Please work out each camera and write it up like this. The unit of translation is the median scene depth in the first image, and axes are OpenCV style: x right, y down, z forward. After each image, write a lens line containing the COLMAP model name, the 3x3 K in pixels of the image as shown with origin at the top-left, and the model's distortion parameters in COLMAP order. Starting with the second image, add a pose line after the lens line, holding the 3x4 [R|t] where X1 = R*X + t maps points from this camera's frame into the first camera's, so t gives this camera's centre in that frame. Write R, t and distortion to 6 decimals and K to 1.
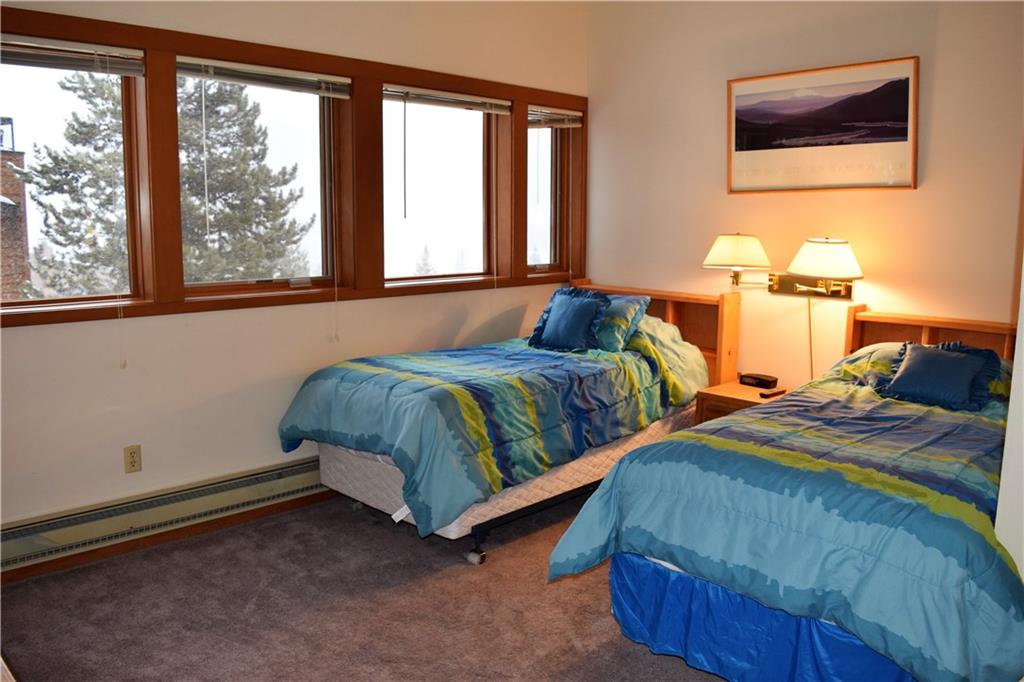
lens RADIAL K [[804.6, 0, 512.0], [0, 804.6, 341.0], [0, 0, 1]] dist [-0.089775, 0.006988]
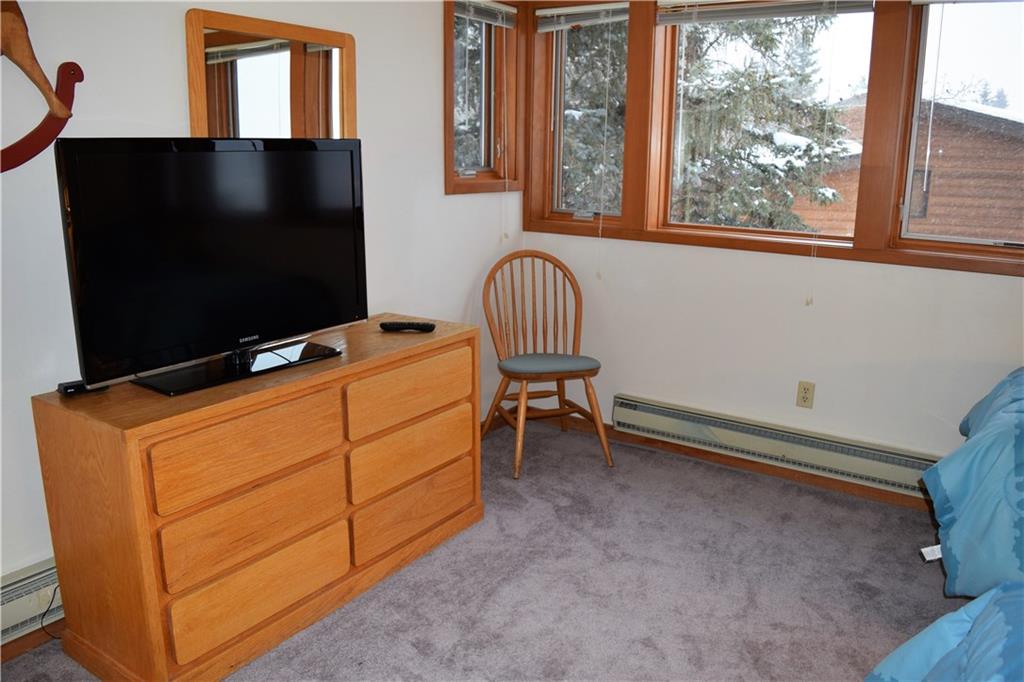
lens RADIAL K [[804.6, 0, 512.0], [0, 804.6, 341.0], [0, 0, 1]] dist [-0.089775, 0.006988]
pose [[0.206217, 0.227998, -0.951573, 0.416233], [-0.168060, 0.966277, 0.195100, -0.056764], [0.963966, 0.119688, 0.237580, 0.376235]]
